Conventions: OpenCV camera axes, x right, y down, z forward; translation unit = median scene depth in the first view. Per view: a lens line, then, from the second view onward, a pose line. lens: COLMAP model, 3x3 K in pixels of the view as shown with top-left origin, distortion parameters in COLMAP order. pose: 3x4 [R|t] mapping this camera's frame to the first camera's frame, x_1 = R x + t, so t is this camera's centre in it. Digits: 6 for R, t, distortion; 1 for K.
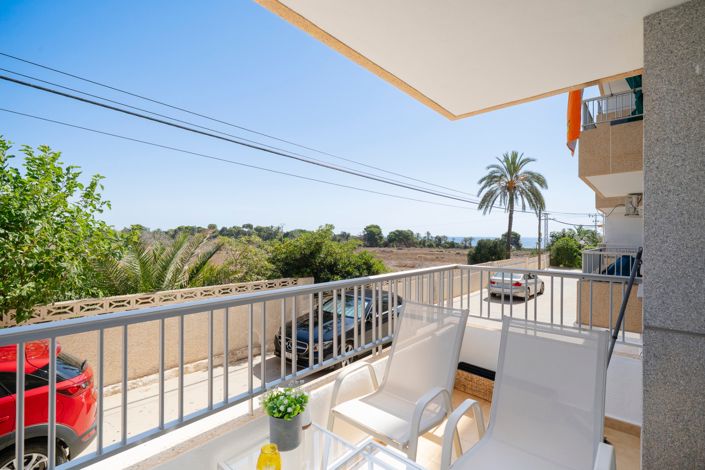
lens RADIAL K [[308.7, 0, 360.3], [0, 308.7, 235.2], [0, 0, 1]] dist [0.001686, 0.000215]
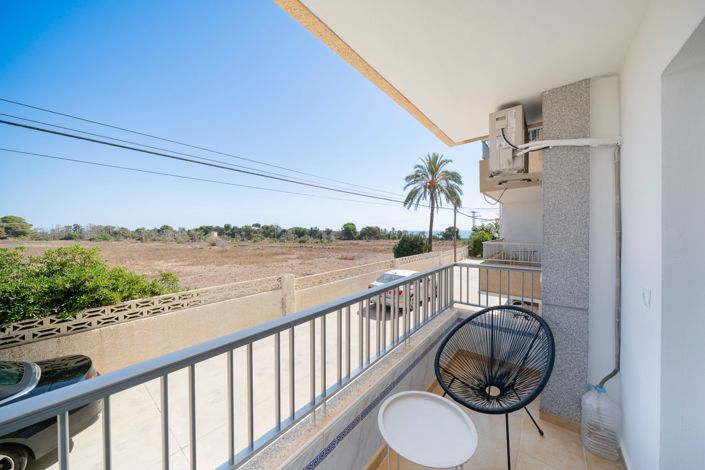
lens RADIAL K [[241.2, 0, 355.9], [0, 241.2, 232.4], [0, 0, 1]] dist [-0.011966, 0.000077]
pose [[0.997416, -0.016386, 0.069948, 0.173408], [0.015907, 0.999846, 0.007404, -0.001844], [-0.070058, -0.006272, 0.997523, 0.188210]]
